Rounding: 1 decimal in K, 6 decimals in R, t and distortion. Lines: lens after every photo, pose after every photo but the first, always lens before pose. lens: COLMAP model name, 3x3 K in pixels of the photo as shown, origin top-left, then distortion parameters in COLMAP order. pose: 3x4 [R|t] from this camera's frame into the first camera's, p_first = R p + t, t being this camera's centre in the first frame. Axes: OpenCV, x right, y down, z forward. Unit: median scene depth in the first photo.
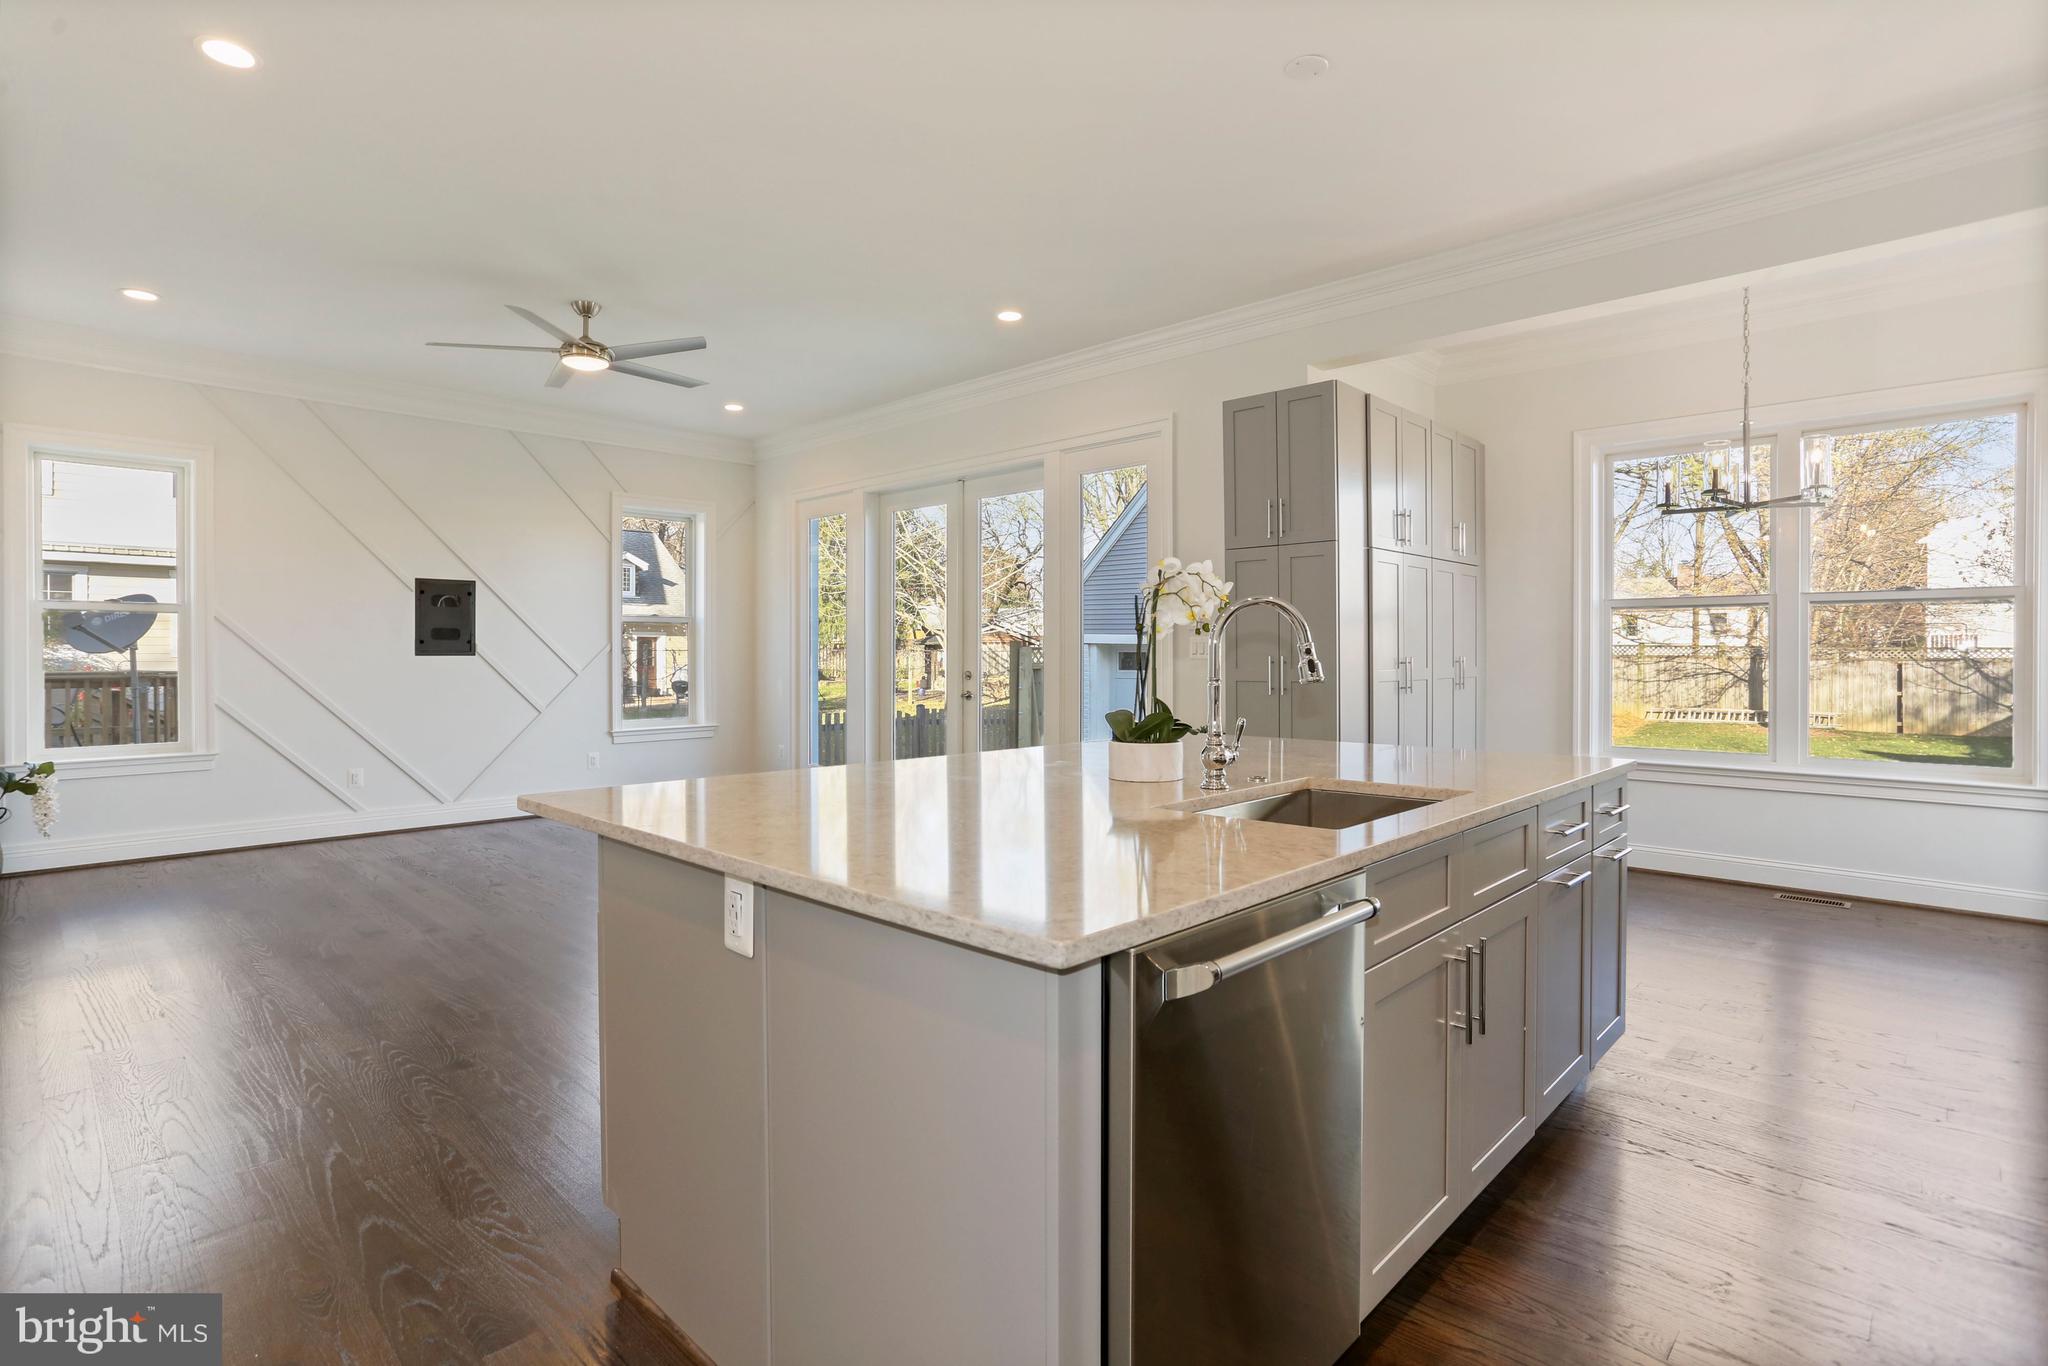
lens RADIAL K [[1022.5, 0, 993.1], [0, 1022.5, 660.8], [0, 0, 1]] dist [-0.009143, 0.009199]
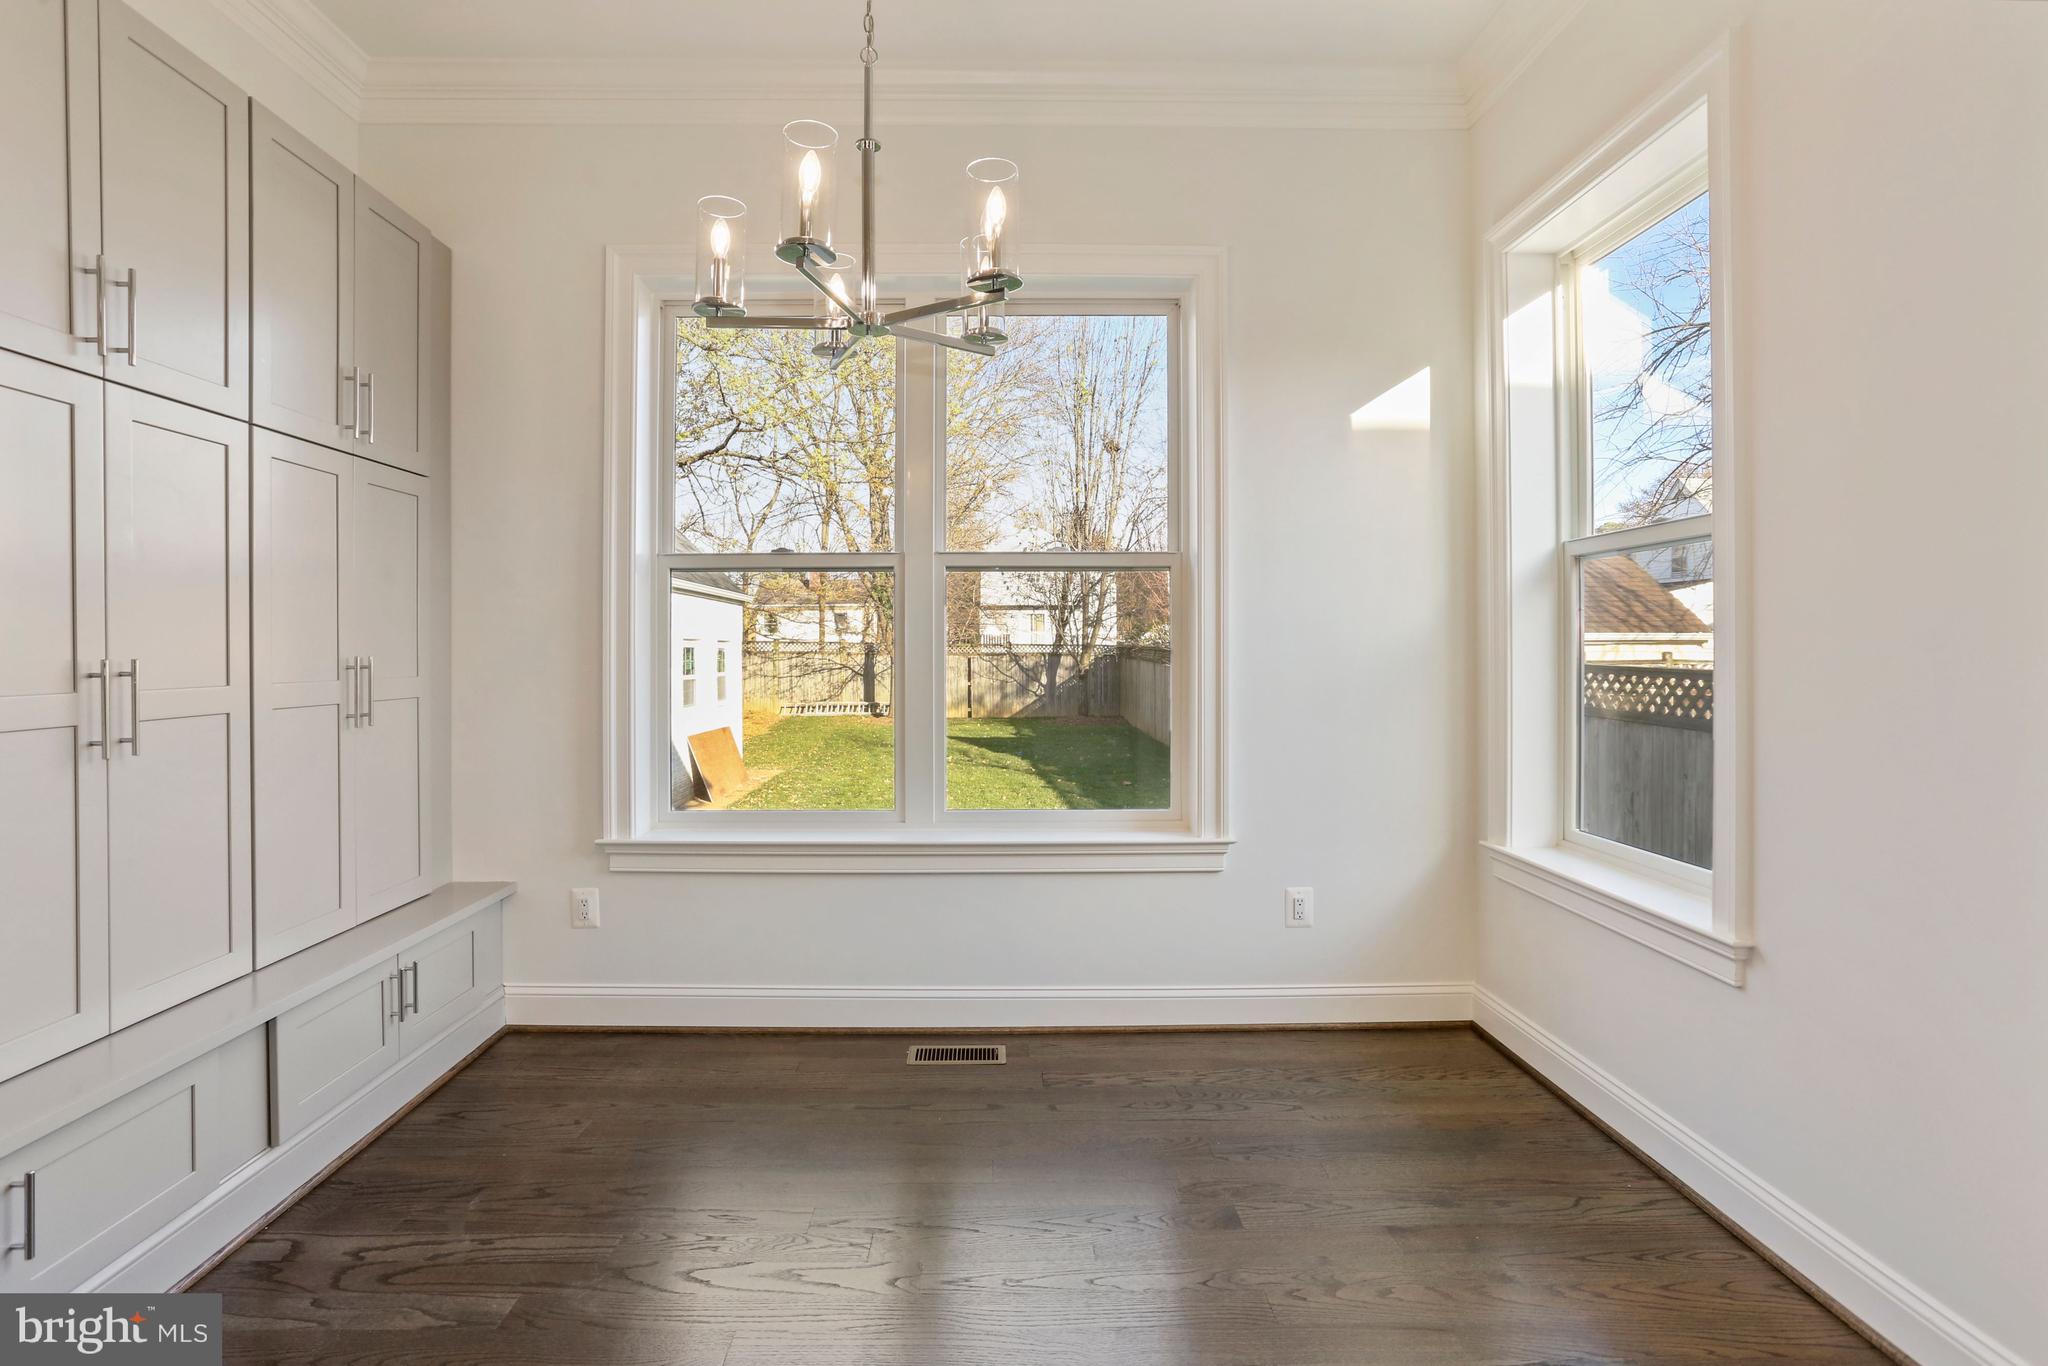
lens RADIAL K [[1022.5, 0, 1056.2], [0, 1022.5, 646.7], [0, 0, 1]] dist [-0.009143, 0.009199]
pose [[0.678820, 0.000749, 0.734305, 0.090443], [0.006916, 0.999949, -0.007413, -0.000693], [-0.734273, 0.010111, 0.678780, 0.123620]]
